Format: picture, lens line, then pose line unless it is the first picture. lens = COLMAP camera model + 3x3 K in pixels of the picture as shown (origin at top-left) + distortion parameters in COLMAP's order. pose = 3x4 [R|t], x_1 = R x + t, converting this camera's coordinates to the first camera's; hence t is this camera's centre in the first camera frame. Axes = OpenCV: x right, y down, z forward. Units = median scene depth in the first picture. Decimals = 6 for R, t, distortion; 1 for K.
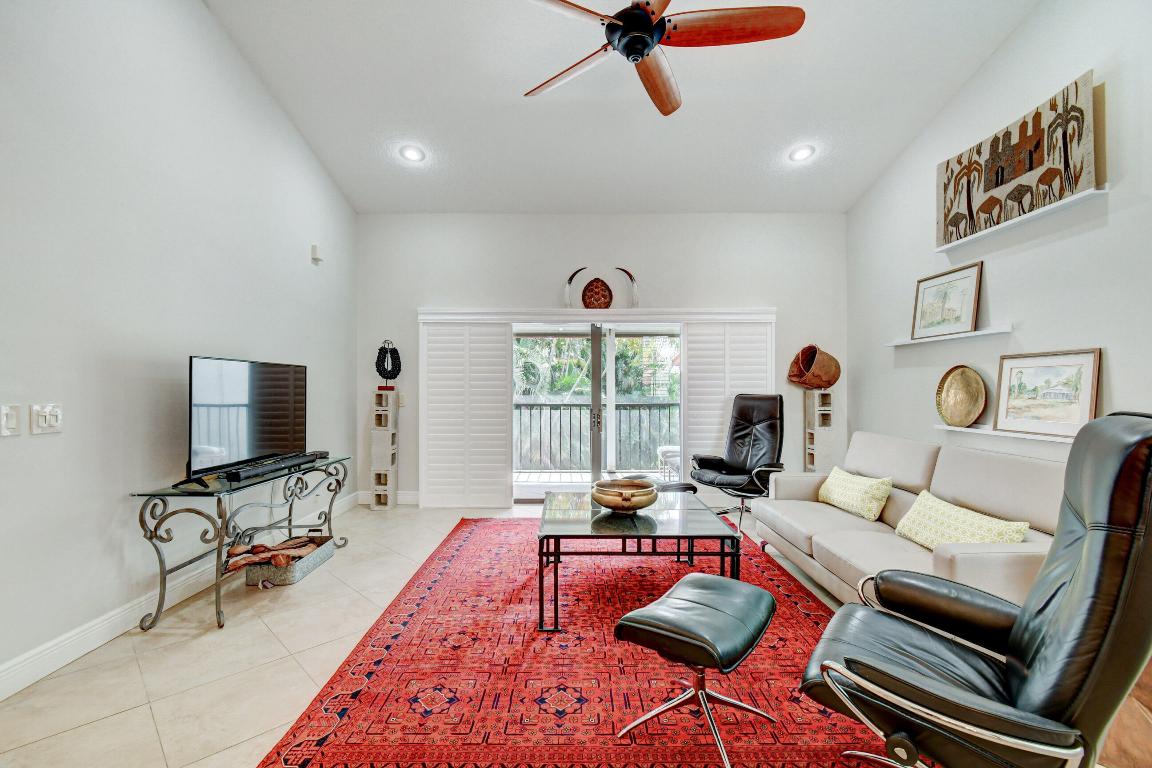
lens RADIAL K [[505.7, 0, 573.1], [0, 505.7, 388.1], [0, 0, 1]] dist [-0.004394, -0.001696]
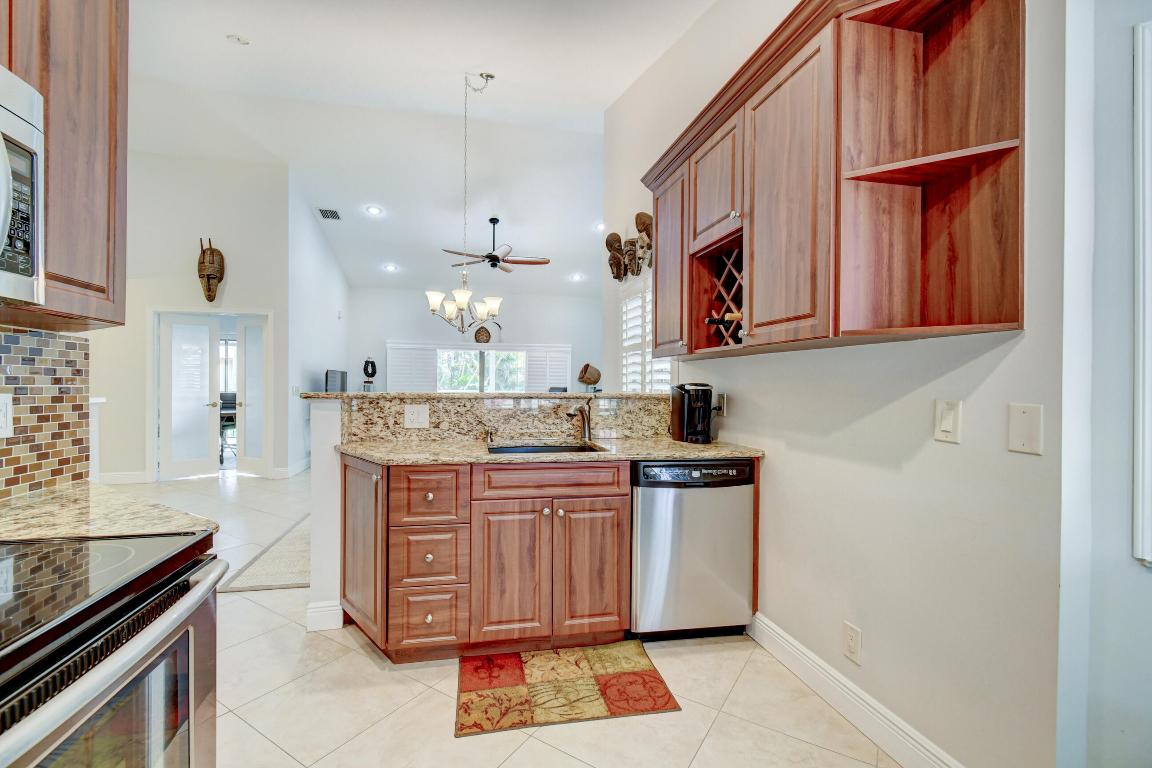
lens RADIAL K [[505.7, 0, 567.8], [0, 505.7, 385.9], [0, 0, 1]] dist [-0.004394, -0.001696]
pose [[0.979381, 0.008633, 0.201837, -0.026969], [-0.009871, 0.999938, 0.005126, -0.004037], [-0.201780, -0.007013, 0.979406, -1.218925]]
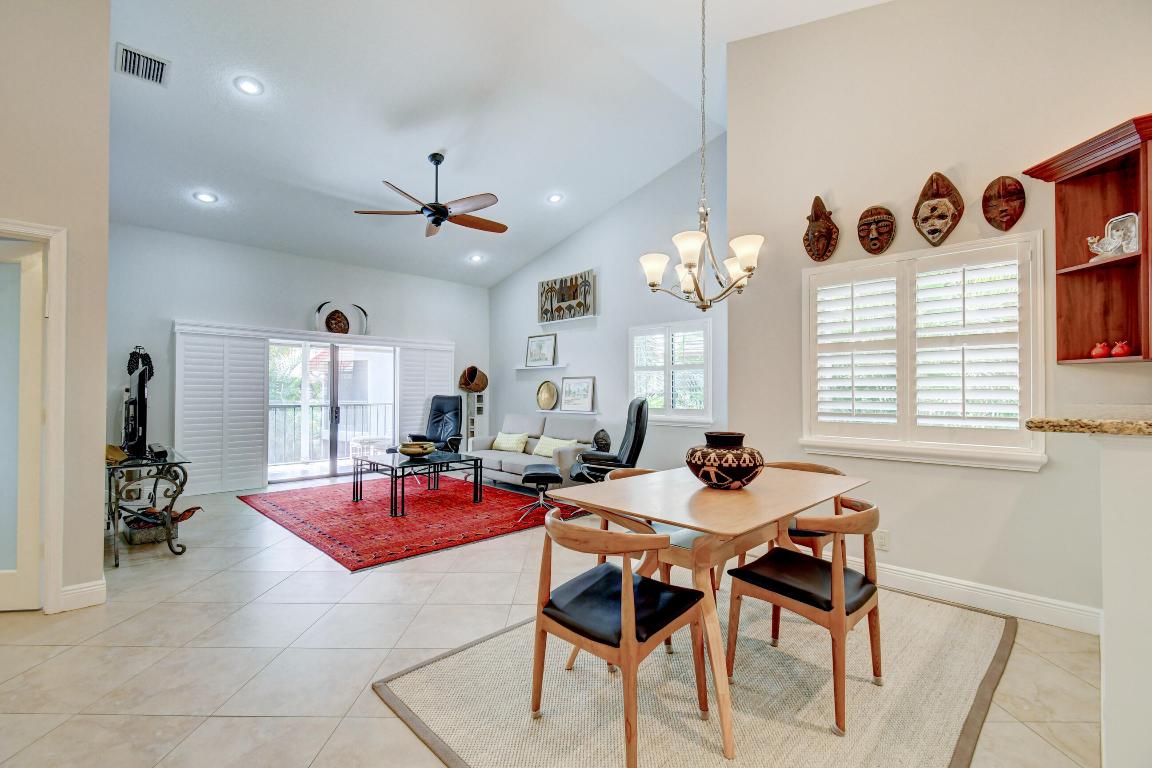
lens RADIAL K [[505.7, 0, 579.9], [0, 505.7, 386.0], [0, 0, 1]] dist [-0.004394, -0.001696]
pose [[0.699627, 0.012027, 0.714407, -0.582700], [-0.000890, 0.999872, -0.015961, 0.008645], [-0.714508, 0.010531, 0.699548, -0.519160]]
